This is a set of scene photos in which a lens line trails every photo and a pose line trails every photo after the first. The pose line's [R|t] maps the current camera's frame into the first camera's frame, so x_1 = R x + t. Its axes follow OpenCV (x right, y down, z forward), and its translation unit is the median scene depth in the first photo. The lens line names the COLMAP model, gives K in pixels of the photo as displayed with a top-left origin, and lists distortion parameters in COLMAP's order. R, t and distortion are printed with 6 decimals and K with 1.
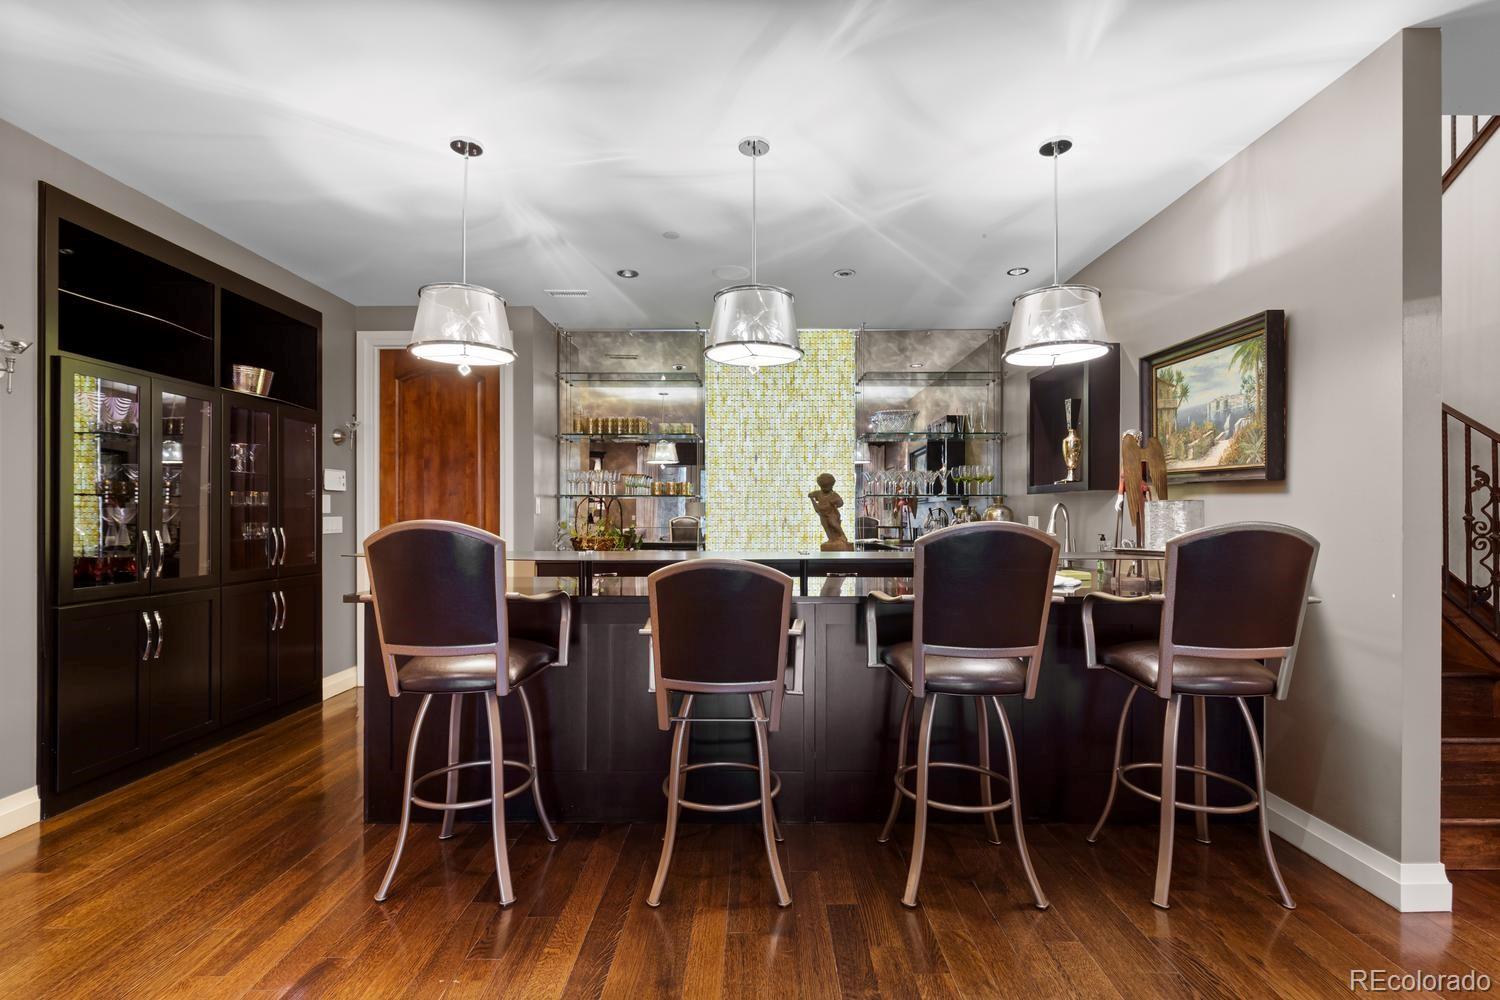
lens RADIAL K [[678.6, 0, 755.2], [0, 678.6, 506.7], [0, 0, 1]] dist [0.001225, 0.000206]
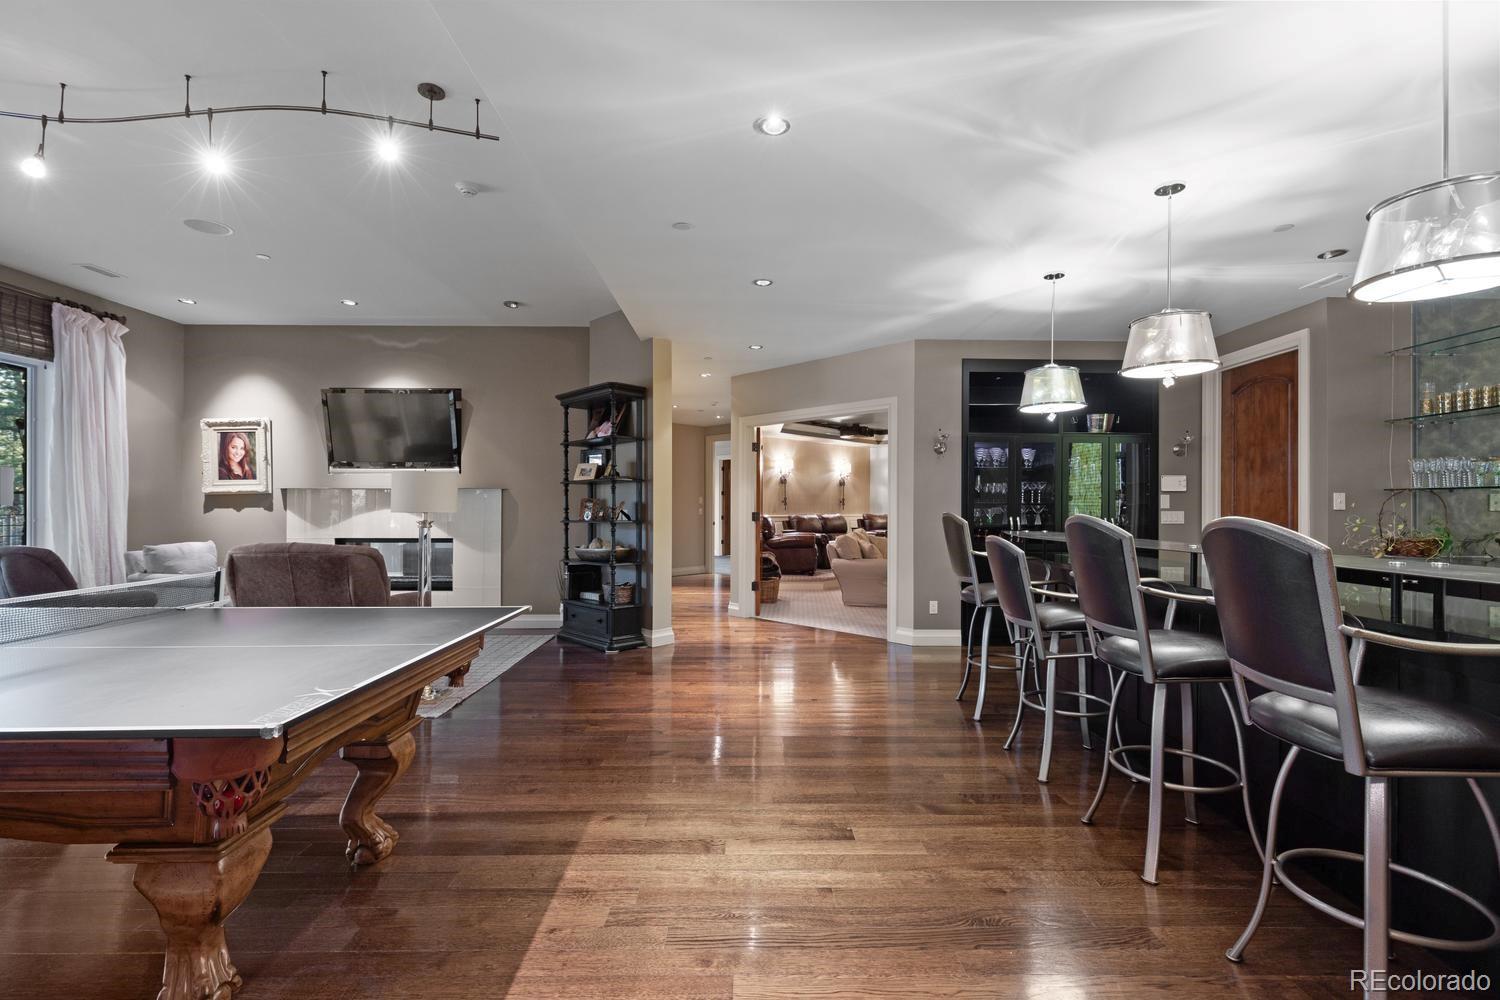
lens RADIAL K [[678.6, 0, 748.2], [0, 678.6, 509.8], [0, 0, 1]] dist [0.001225, 0.000206]
pose [[0.011870, 0.000033, -0.999930, 0.880562], [0.009180, 0.999958, 0.000142, 0.005592], [0.999887, -0.009181, 0.011869, 0.204176]]
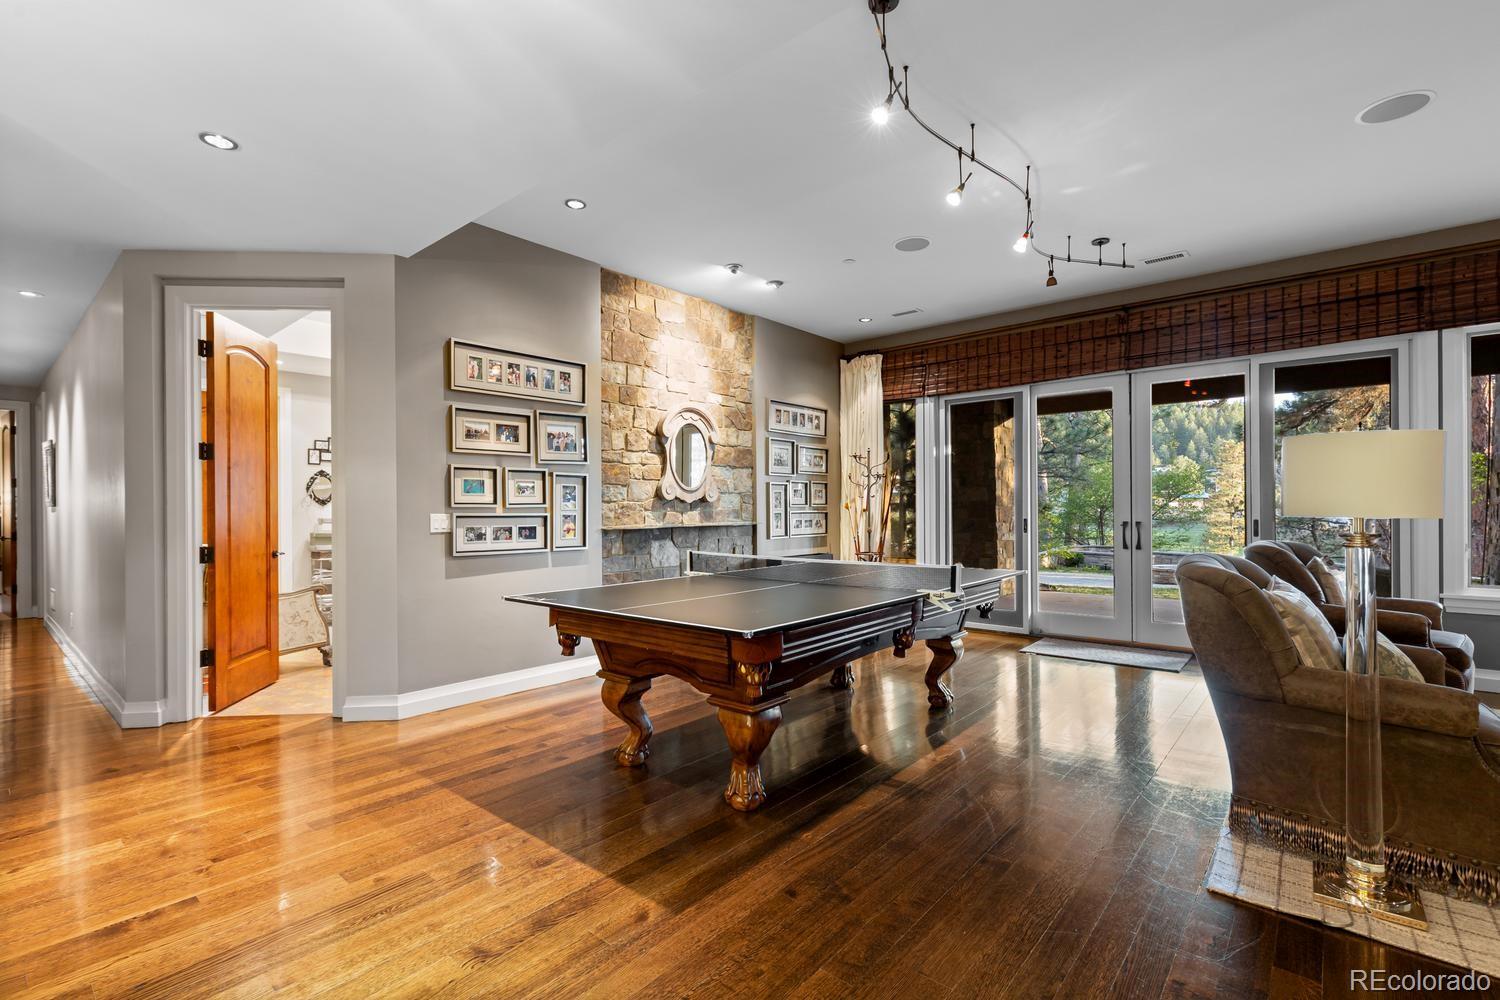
lens RADIAL K [[678.6, 0, 753.1], [0, 678.6, 503.8], [0, 0, 1]] dist [0.001225, 0.000206]
pose [[-0.767295, 0.006206, 0.641264, -0.317477], [-0.001073, 0.999939, -0.010961, 0.001401], [-0.641293, -0.009098, -0.767242, 0.443043]]
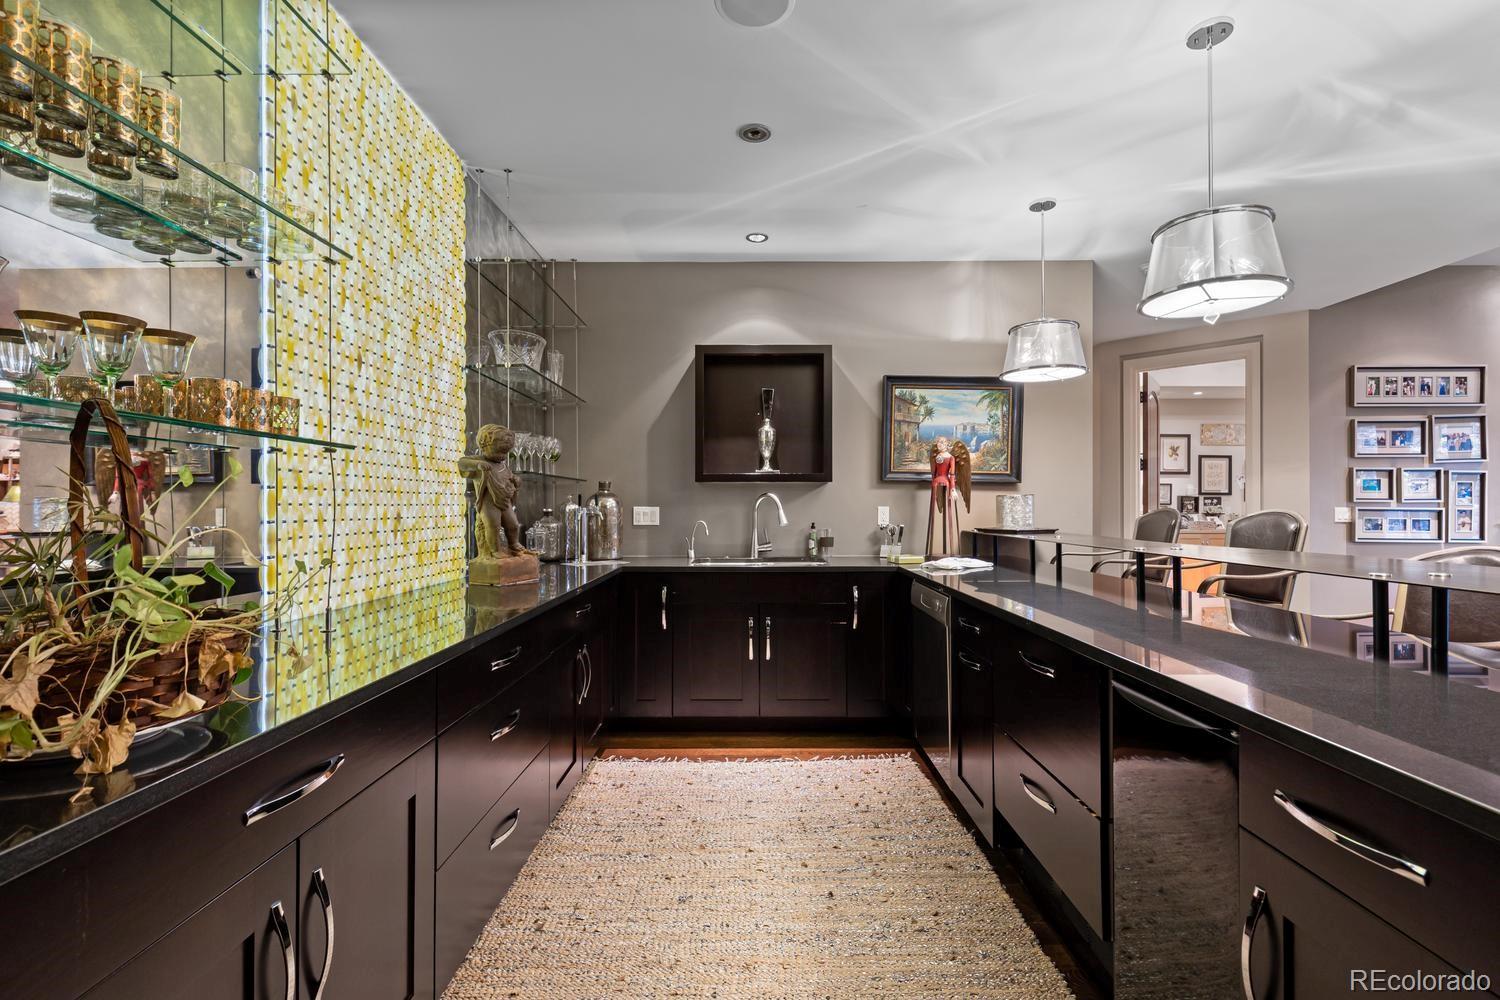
lens RADIAL K [[678.6, 0, 749.8], [0, 678.6, 503.1], [0, 0, 1]] dist [0.001225, 0.000206]
pose [[-0.011348, 0.001245, 0.999935, -0.602559], [-0.010014, 0.999949, -0.001358, 0.012211], [-0.999885, -0.010028, -0.011335, 1.185544]]
